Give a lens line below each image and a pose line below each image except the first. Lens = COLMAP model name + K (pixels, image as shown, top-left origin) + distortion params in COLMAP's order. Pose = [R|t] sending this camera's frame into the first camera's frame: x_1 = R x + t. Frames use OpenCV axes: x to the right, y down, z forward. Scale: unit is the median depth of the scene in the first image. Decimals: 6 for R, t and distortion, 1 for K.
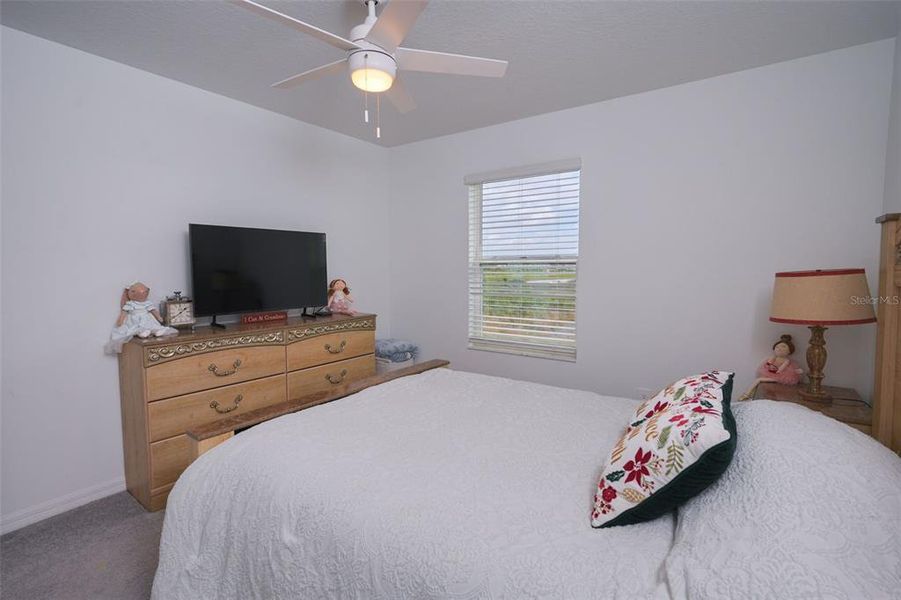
lens RADIAL K [[426.0, 0, 447.5], [0, 426.0, 300.5], [0, 0, 1]] dist [0.002977, 0.000117]
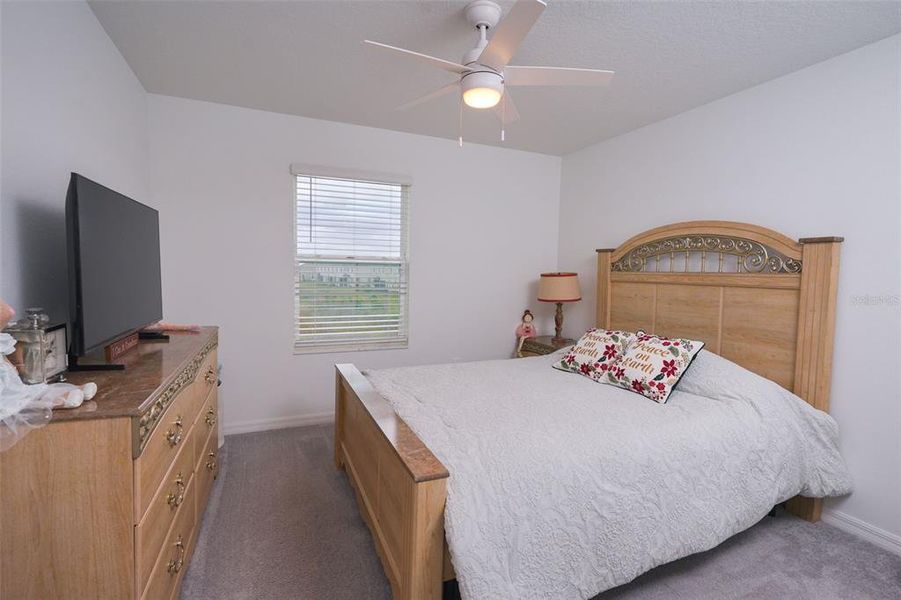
lens RADIAL K [[426.0, 0, 447.7], [0, 426.0, 296.5], [0, 0, 1]] dist [0.002977, 0.000117]
pose [[0.528066, -0.042288, 0.848150, -0.973393], [0.045153, 0.998745, 0.021684, -0.029850], [-0.848002, 0.026846, 0.529312, 0.414276]]
